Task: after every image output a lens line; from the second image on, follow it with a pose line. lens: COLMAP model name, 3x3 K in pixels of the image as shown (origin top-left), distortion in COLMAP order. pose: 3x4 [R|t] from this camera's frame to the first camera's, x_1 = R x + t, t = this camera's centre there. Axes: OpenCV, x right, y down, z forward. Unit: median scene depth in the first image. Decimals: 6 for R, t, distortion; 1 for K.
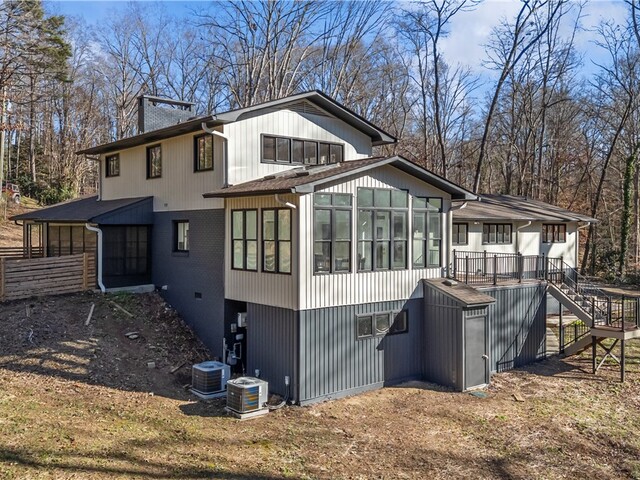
lens RADIAL K [[637.0, 0, 320.0], [0, 637.0, 240.0], [0, 0, 1]] dist [0.061371, 0.001319]
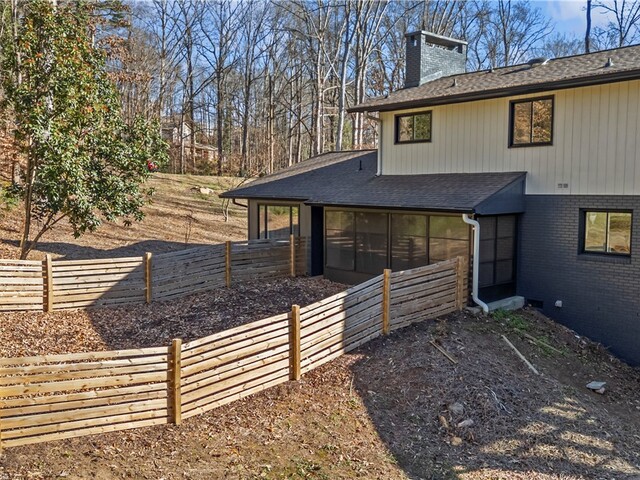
lens RADIAL K [[637.0, 0, 320.0], [0, 637.0, 240.0], [0, 0, 1]] dist [0.061371, 0.001319]
pose [[0.998767, -0.004330, 0.049463, -0.501732], [0.001099, 0.997874, 0.065159, -0.038476], [-0.049640, -0.065024, 0.996648, 0.293788]]
